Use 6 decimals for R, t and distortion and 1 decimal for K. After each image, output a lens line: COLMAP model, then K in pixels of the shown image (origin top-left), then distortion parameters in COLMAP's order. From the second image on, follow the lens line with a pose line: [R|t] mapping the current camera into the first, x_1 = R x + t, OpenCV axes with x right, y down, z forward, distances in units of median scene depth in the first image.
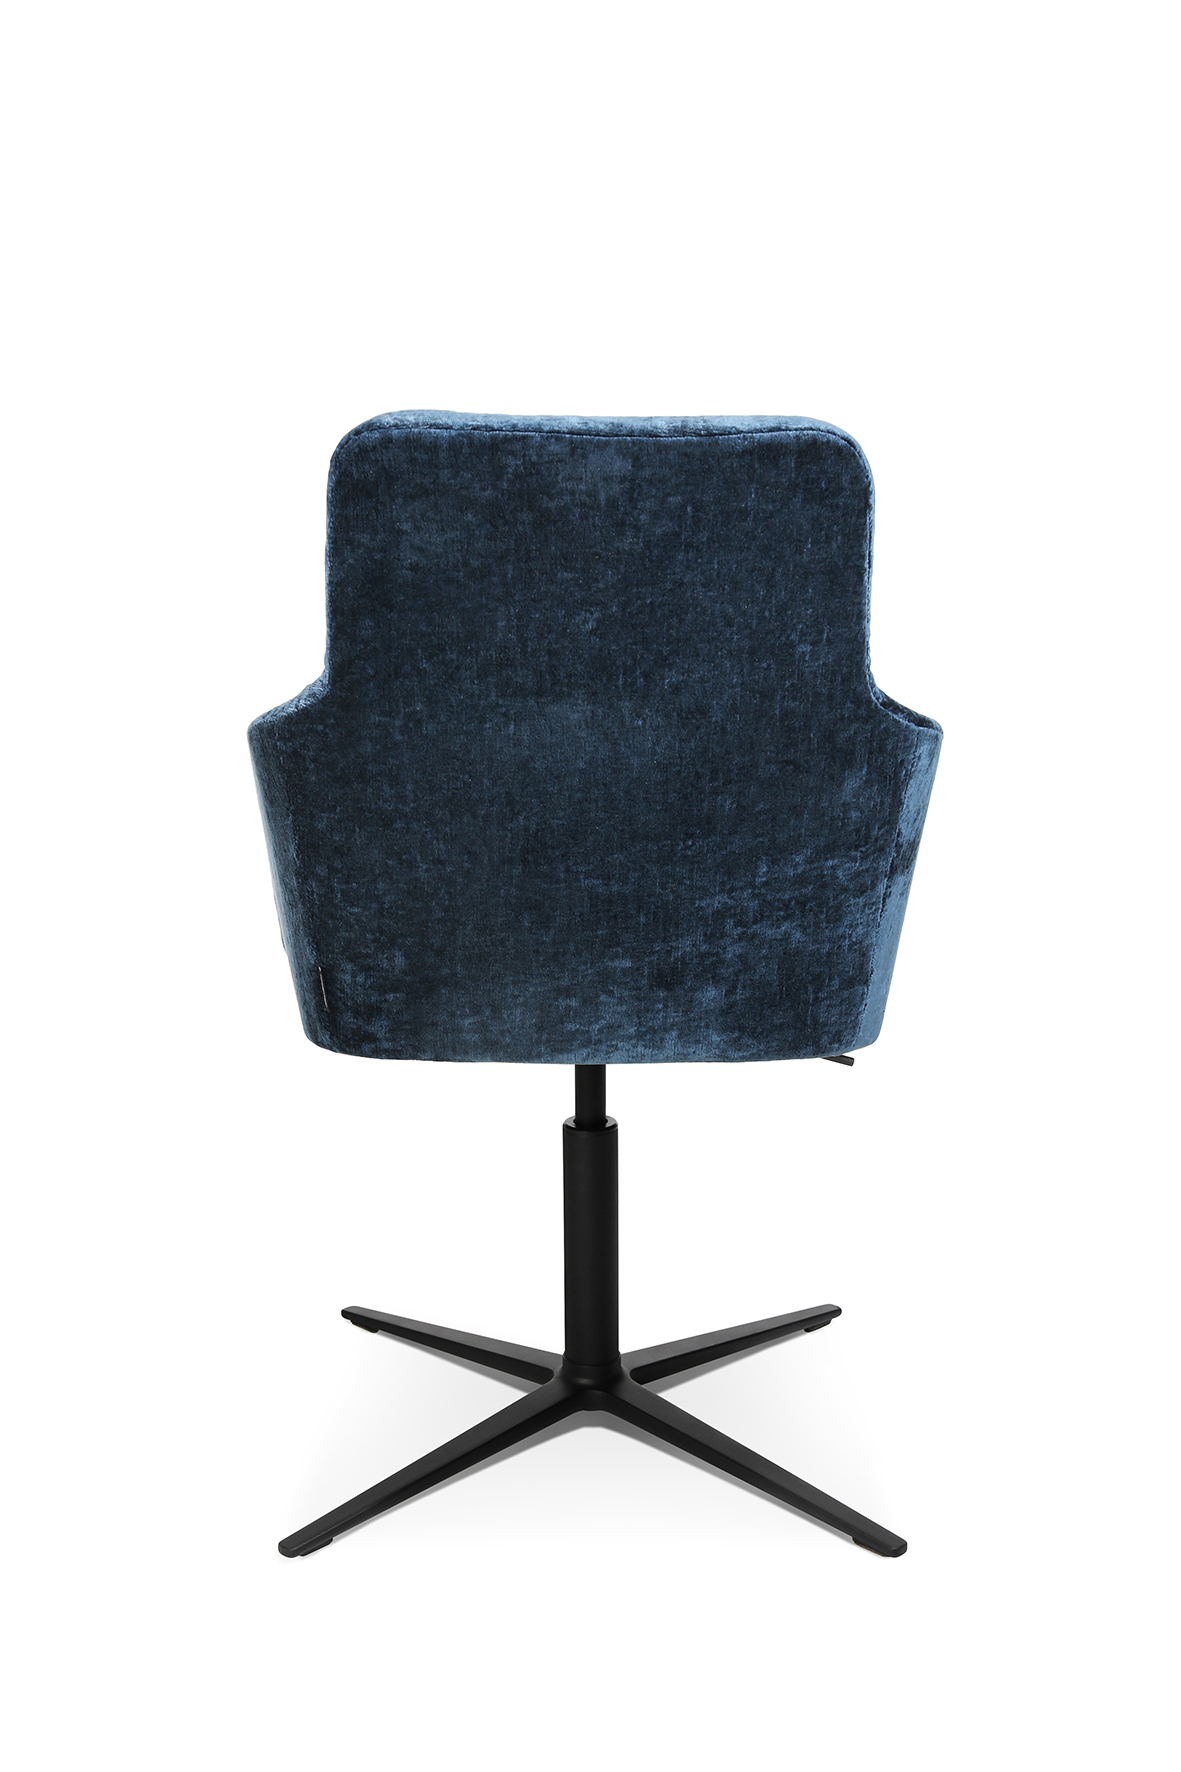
lens RADIAL K [[2898.1, 0, 589.6], [0, 2898.1, 869.0], [0, 0, 1]] dist [0.156970, 0.000000]
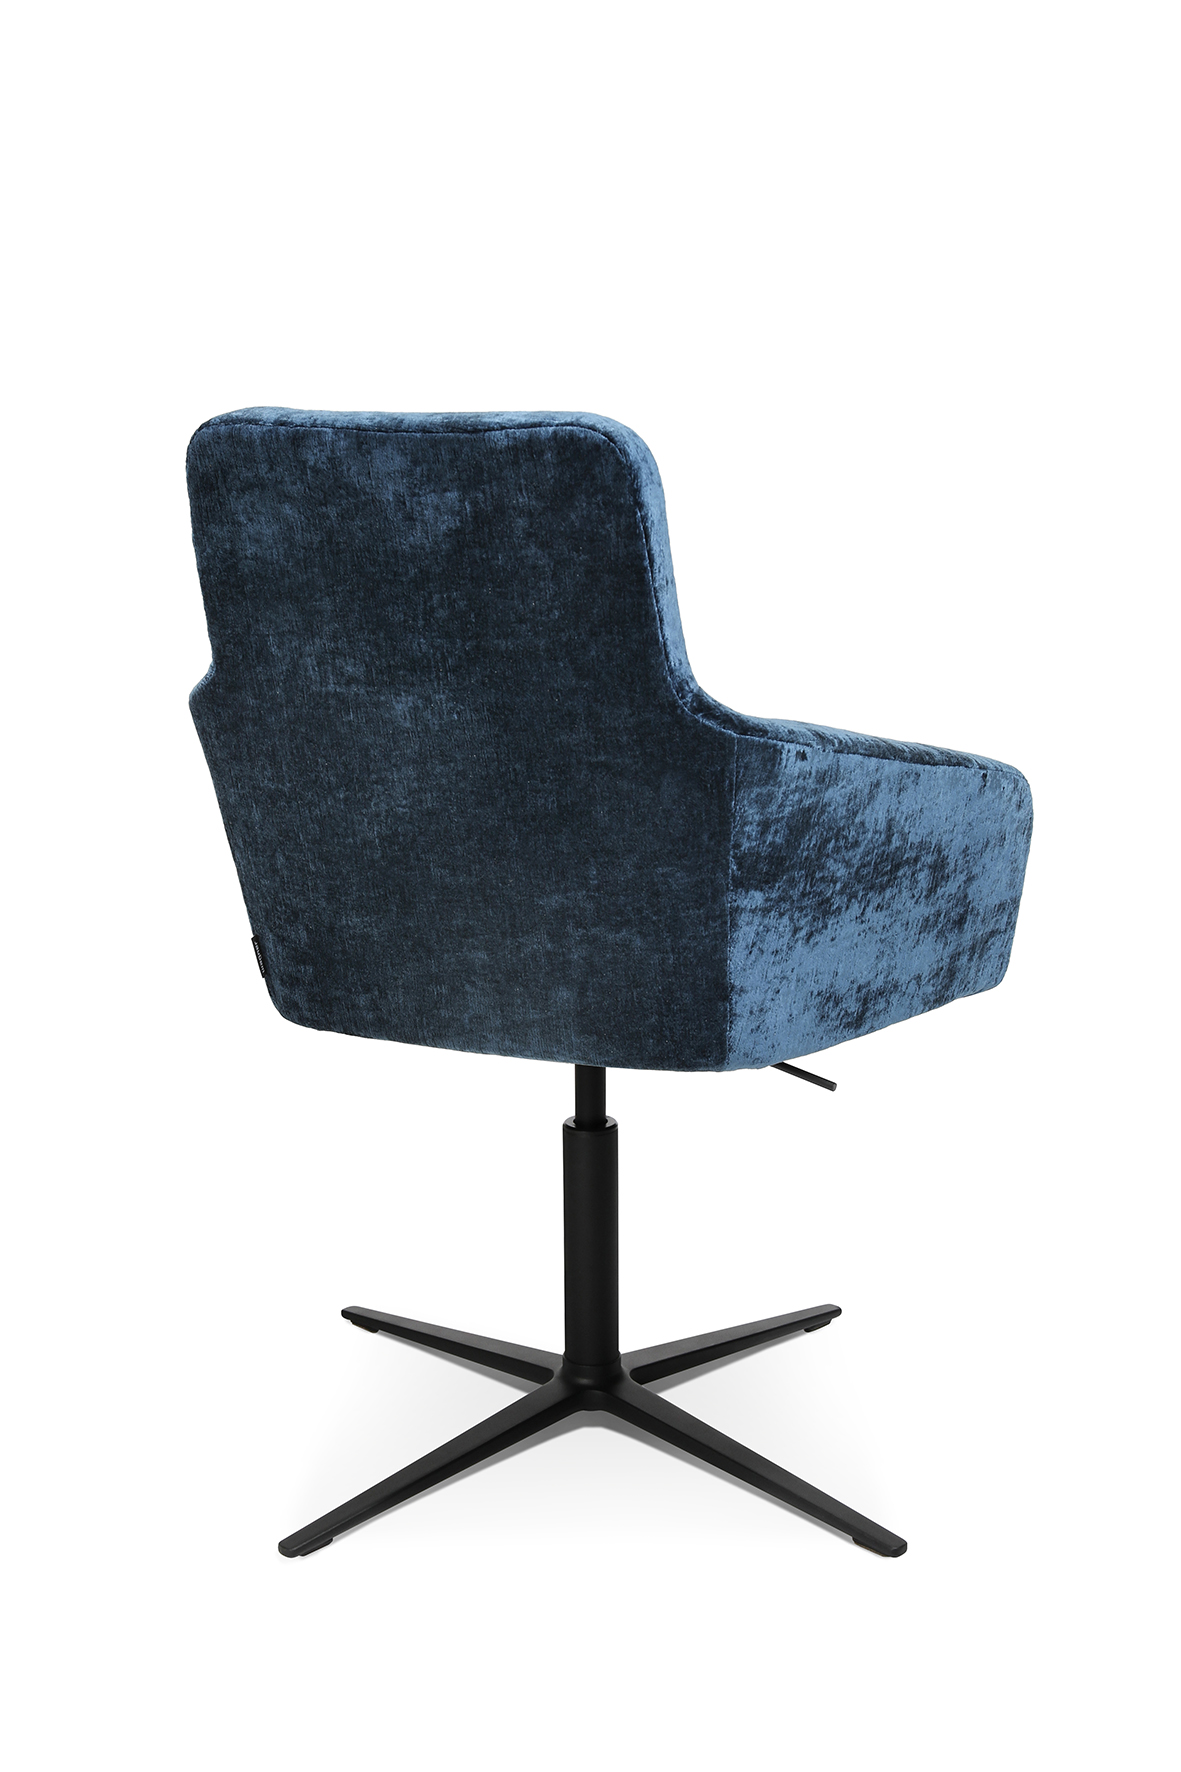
lens RADIAL K [[2898.1, 0, 588.1], [0, 2898.1, 901.7], [0, 0, 1]] dist [0.156970, 0.000000]
pose [[0.858523, 0.076816, -0.506990, 0.564666], [-0.081897, 0.996565, 0.012311, -0.001732], [0.506194, 0.030952, 0.861864, 0.144766]]
